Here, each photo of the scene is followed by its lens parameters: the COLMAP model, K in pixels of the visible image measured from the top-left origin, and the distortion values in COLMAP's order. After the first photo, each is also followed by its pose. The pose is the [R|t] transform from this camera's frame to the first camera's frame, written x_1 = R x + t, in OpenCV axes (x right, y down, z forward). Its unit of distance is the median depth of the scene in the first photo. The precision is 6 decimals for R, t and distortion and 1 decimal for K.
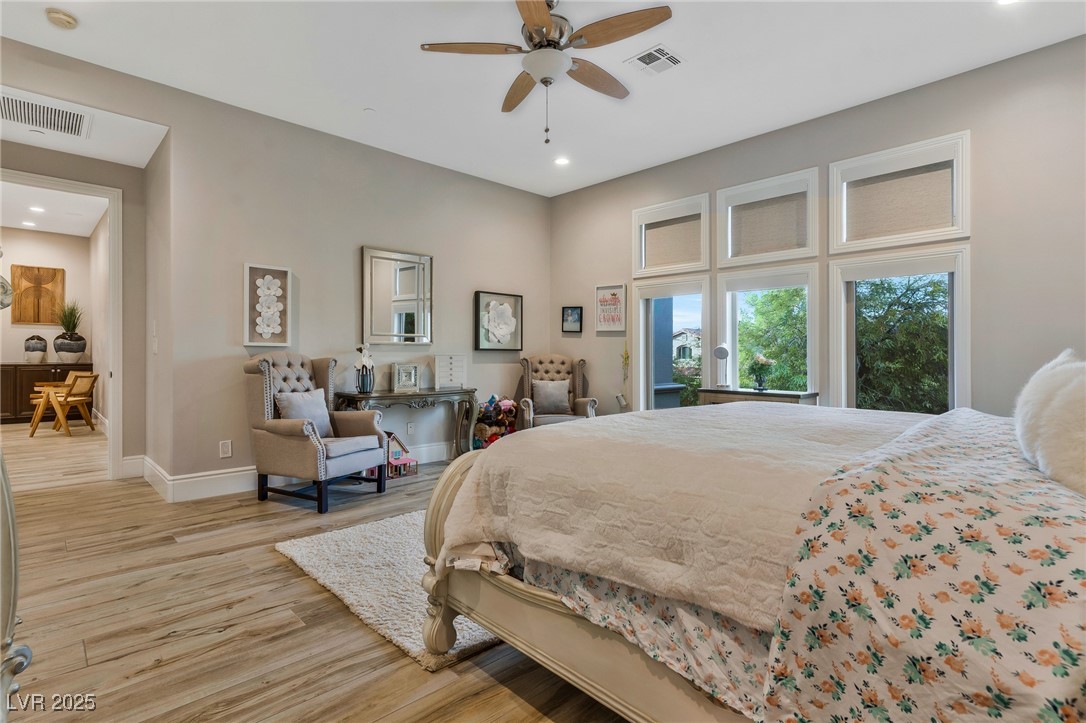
lens RADIAL K [[523.0, 0, 531.9], [0, 523.0, 356.6], [0, 0, 1]] dist [0.002623, -0.001183]
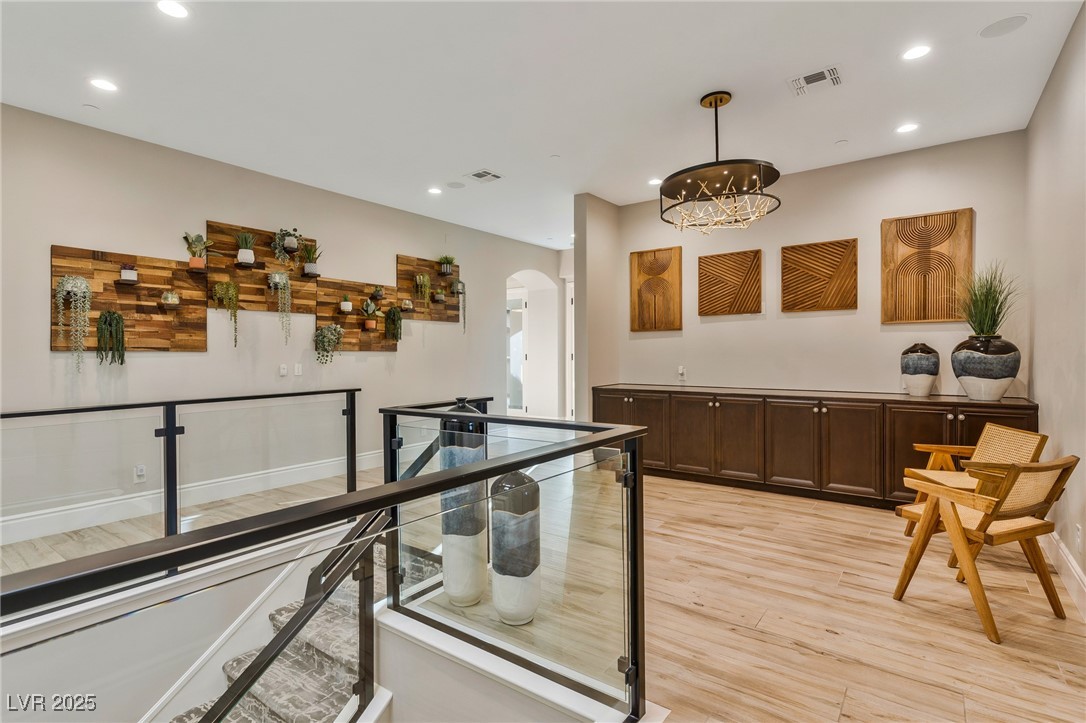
lens RADIAL K [[523.0, 0, 532.8], [0, 523.0, 360.2], [0, 0, 1]] dist [0.002623, -0.001183]
pose [[0.157236, 0.004509, -0.987551, -0.485120], [-0.002859, 0.999987, 0.004110, -0.024722], [0.987557, 0.002177, 0.157247, 0.529519]]
